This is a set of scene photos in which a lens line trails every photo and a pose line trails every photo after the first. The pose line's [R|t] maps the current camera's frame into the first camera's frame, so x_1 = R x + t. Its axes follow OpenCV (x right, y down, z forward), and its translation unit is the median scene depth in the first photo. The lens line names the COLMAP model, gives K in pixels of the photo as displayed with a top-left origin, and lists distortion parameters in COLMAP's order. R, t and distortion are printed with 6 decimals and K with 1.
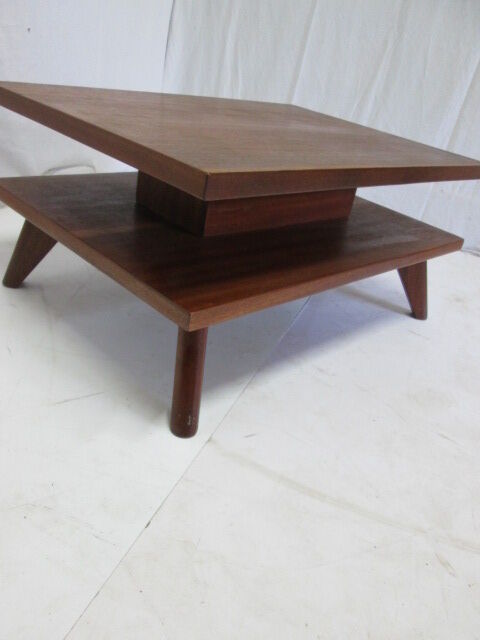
lens RADIAL K [[535.3, 0, 249.4], [0, 535.3, 311.8], [0, 0, 1]] dist [0.002325, 0.002562]
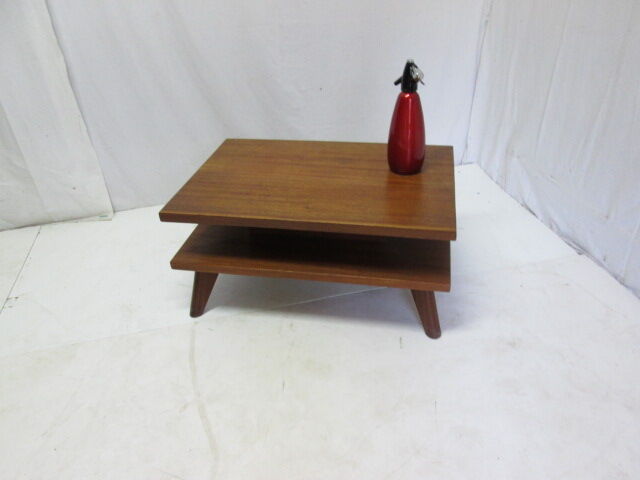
lens RADIAL K [[531.3, 0, 320.5], [0, 531.3, 254.4], [0, 0, 1]] dist [-0.034633, -0.000727]
pose [[0.542703, 0.263900, -0.797390, 1.580716], [-0.262255, 0.955136, 0.137616, -0.383458], [0.797932, 0.134434, 0.587564, 0.101030]]
